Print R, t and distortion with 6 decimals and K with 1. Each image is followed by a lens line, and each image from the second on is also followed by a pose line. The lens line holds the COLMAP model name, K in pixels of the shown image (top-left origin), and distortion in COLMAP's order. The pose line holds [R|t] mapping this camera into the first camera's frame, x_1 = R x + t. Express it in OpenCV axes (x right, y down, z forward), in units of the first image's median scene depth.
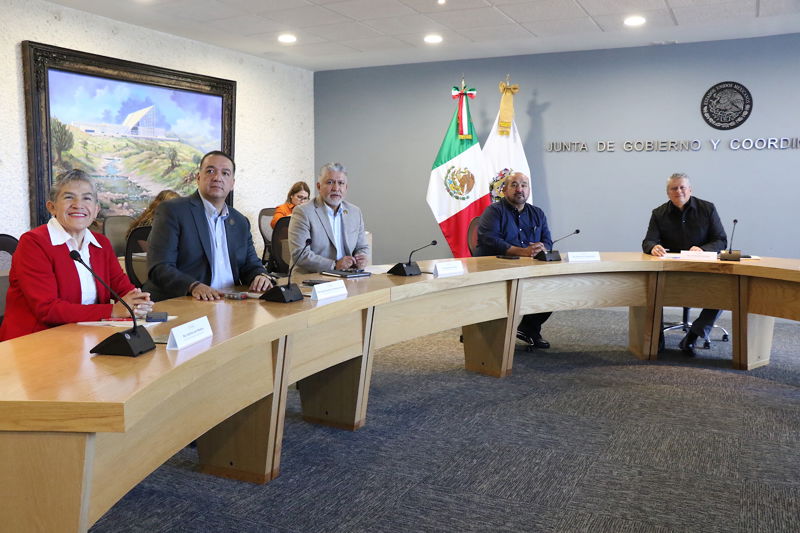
lens RADIAL K [[743.3, 0, 396.8], [0, 743.3, 277.8], [0, 0, 1]] dist [-0.066120, 0.000000]
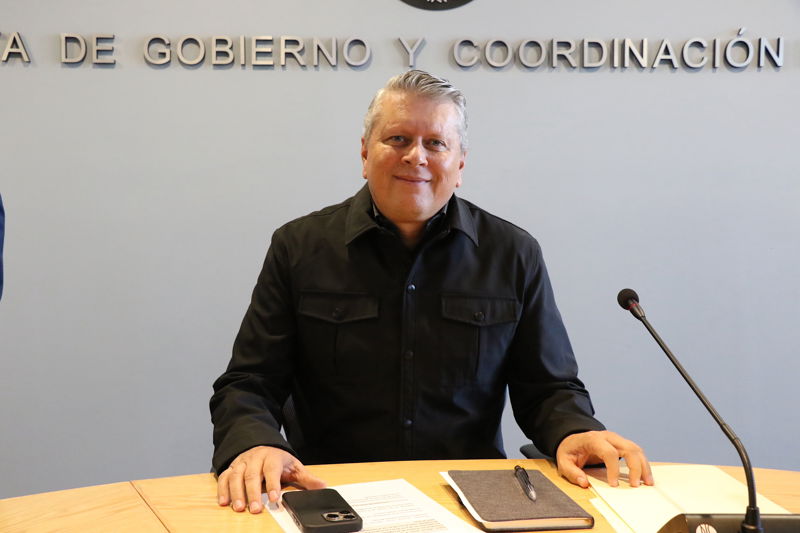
lens RADIAL K [[837.2, 0, 345.5], [0, 837.2, 279.1], [0, 0, 1]] dist [0.005553, 0.000000]
pose [[0.878531, -0.032653, 0.476567, 0.222751], [0.056207, 0.997797, -0.035248, -0.065746], [-0.474366, 0.057753, 0.878431, 0.688710]]
